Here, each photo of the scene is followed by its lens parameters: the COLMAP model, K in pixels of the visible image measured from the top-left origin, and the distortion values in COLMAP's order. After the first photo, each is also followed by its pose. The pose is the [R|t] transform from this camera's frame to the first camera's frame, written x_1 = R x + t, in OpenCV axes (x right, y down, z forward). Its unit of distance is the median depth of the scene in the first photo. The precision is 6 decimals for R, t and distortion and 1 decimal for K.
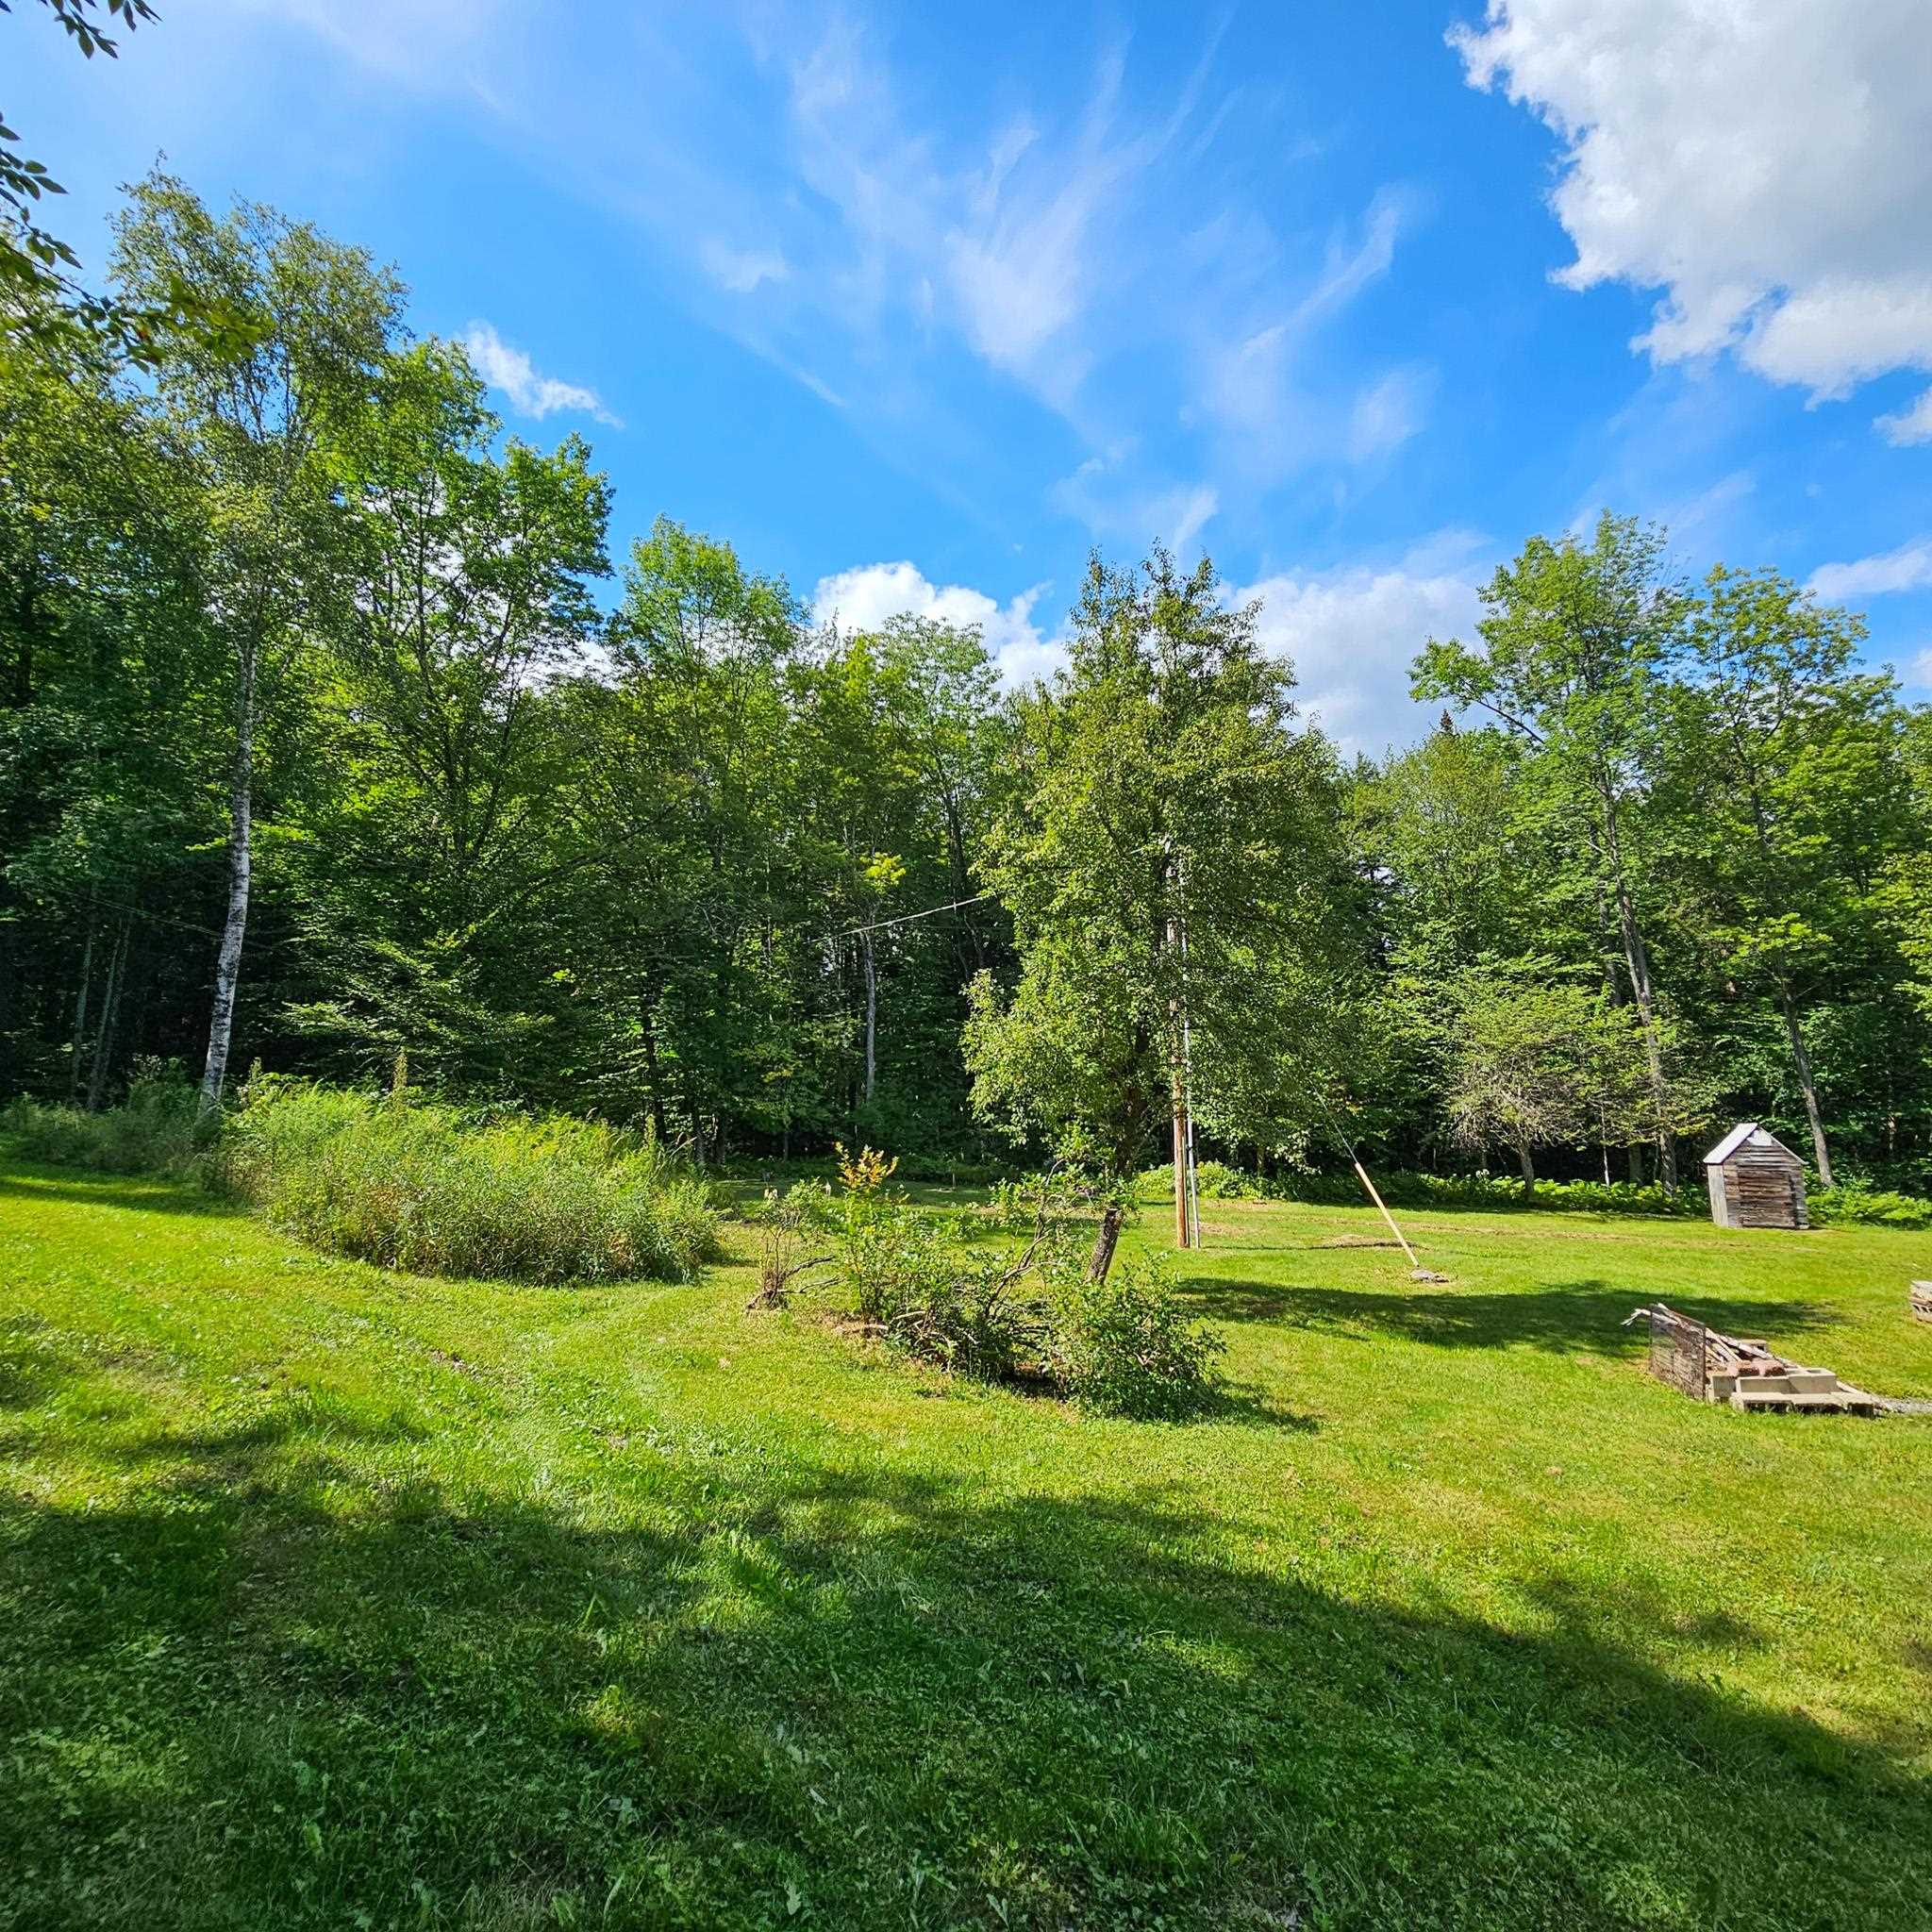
lens RADIAL K [[1058.6, 0, 972.0], [0, 1058.6, 988.7], [0, 0, 1]] dist [-0.001194, 0.000840]
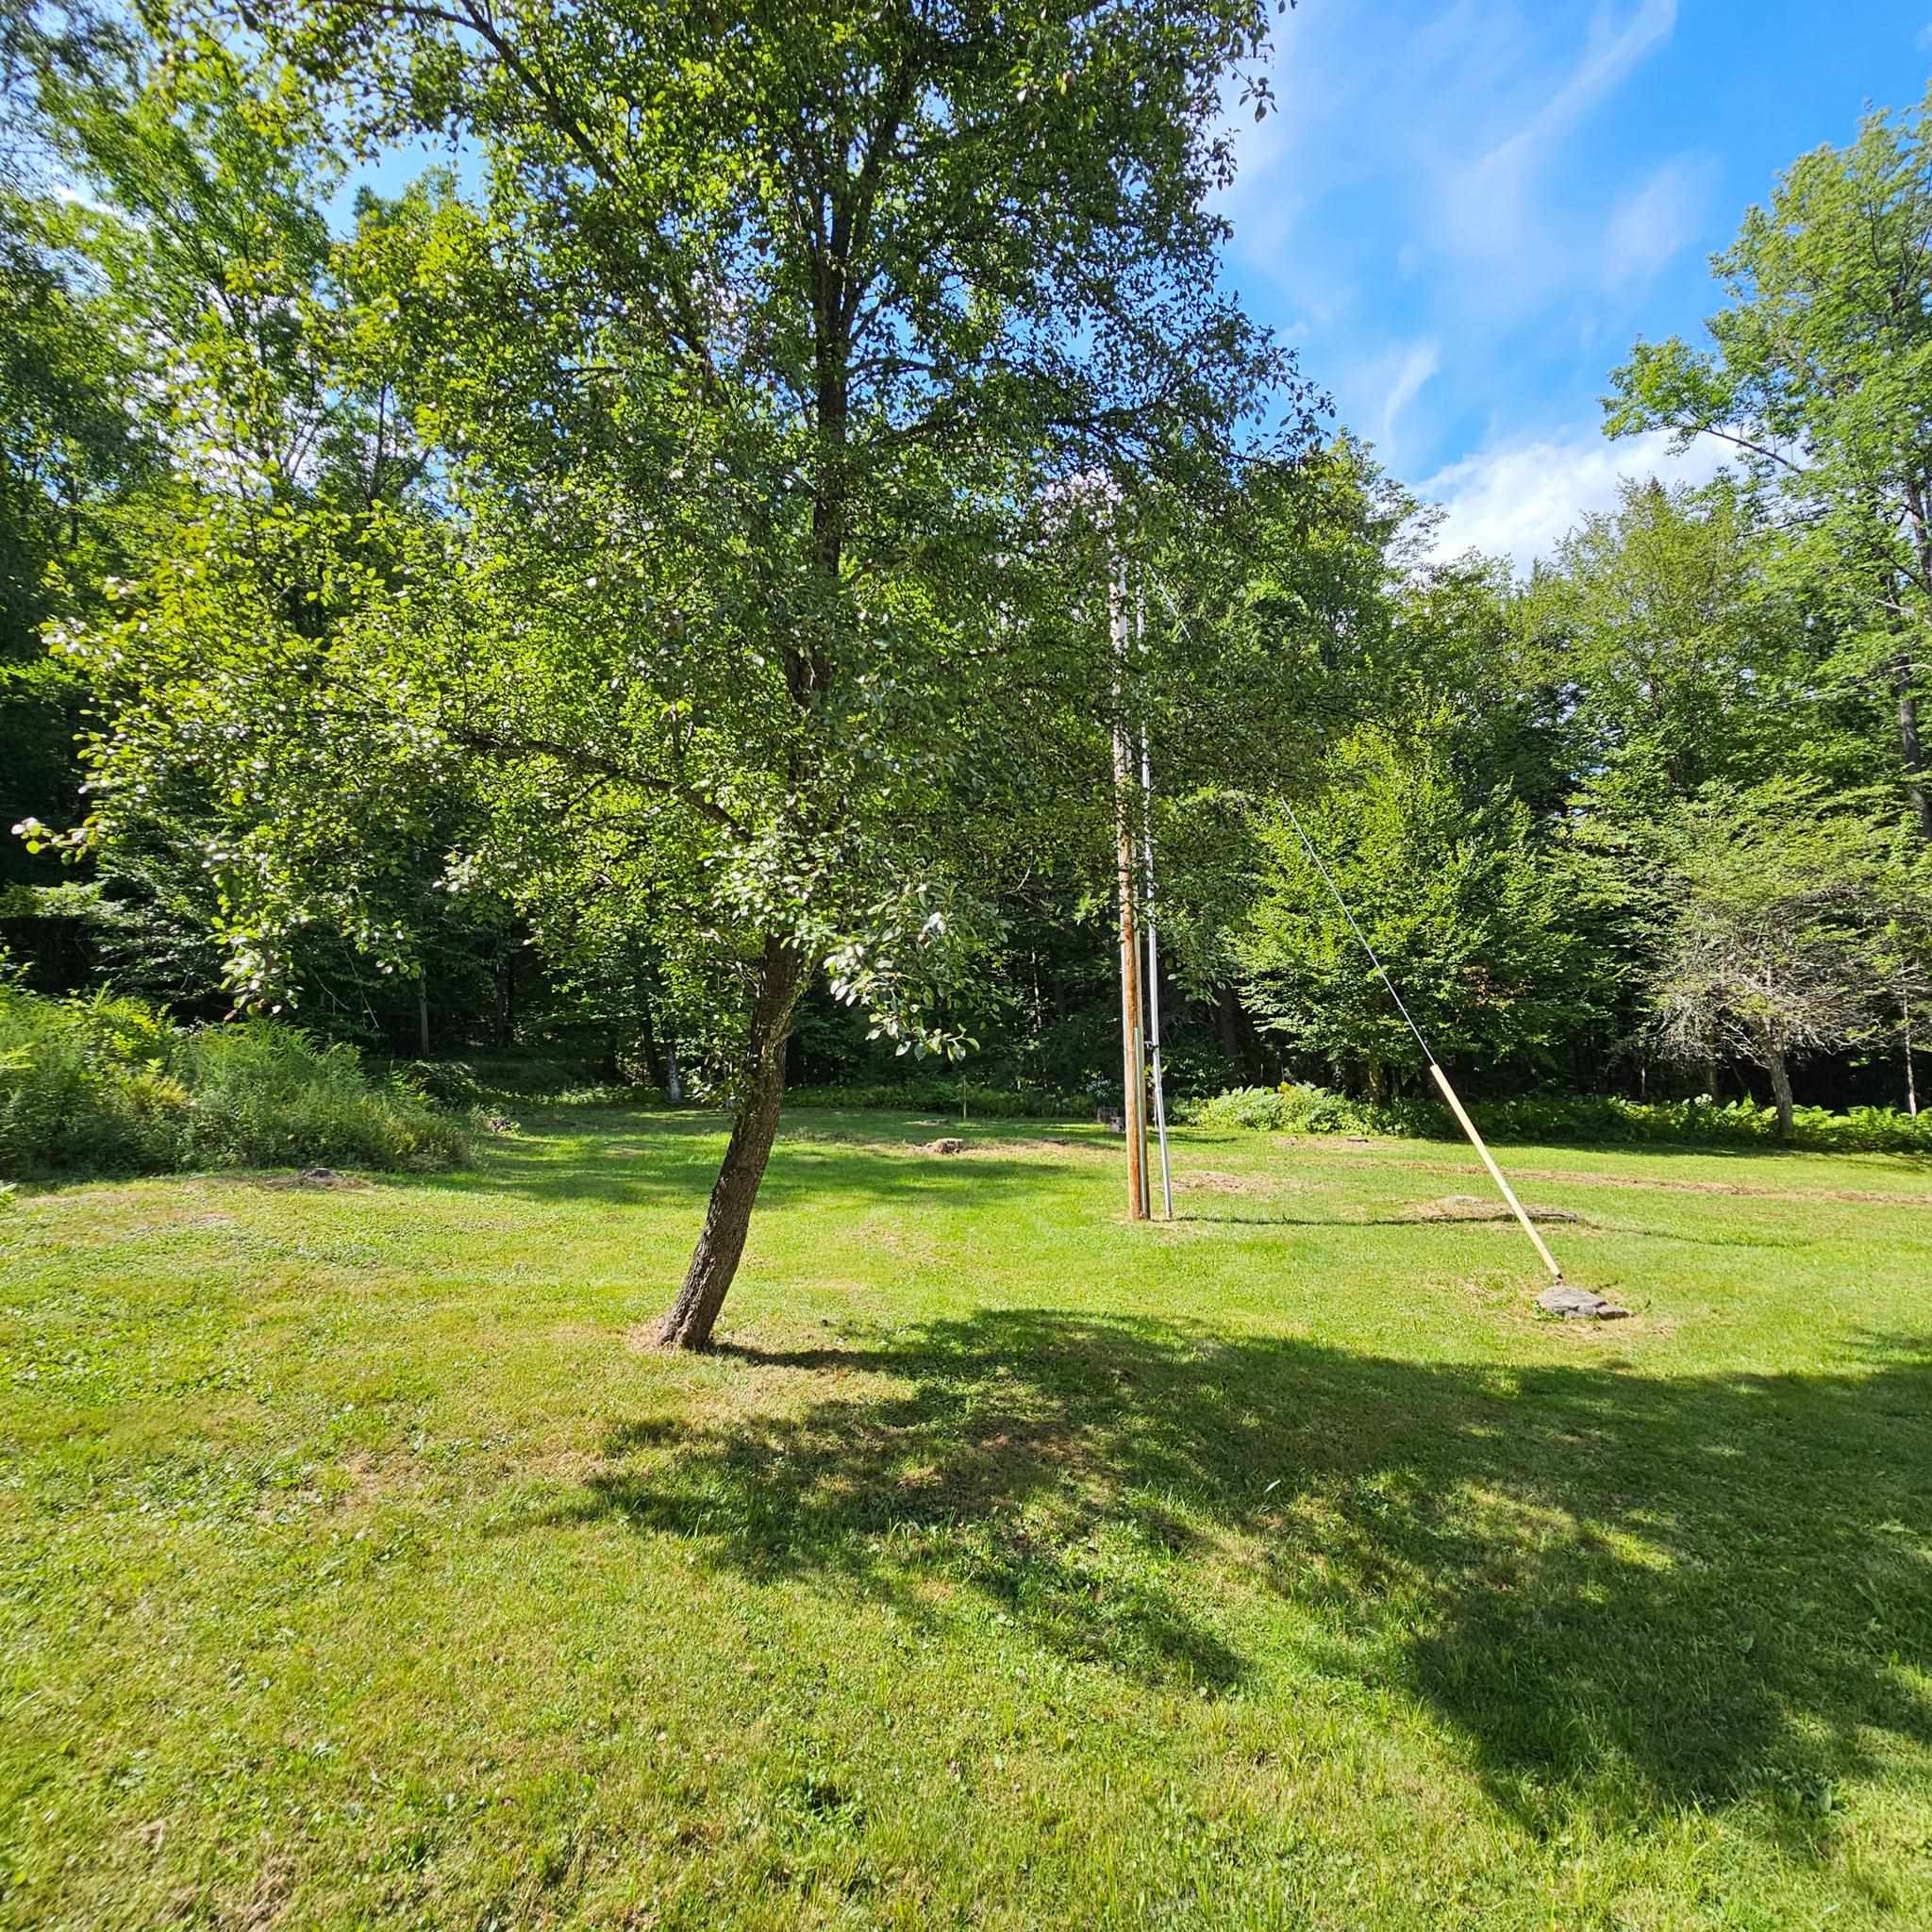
lens RADIAL K [[1057.7, 0, 978.3], [0, 1057.7, 973.0], [0, 0, 1]] dist [-0.003333, 0.000944]
pose [[0.987418, -0.023449, -0.156381, 0.130965], [0.030458, 0.998629, 0.042575, 0.053424], [0.155168, -0.046803, 0.986779, 0.270652]]
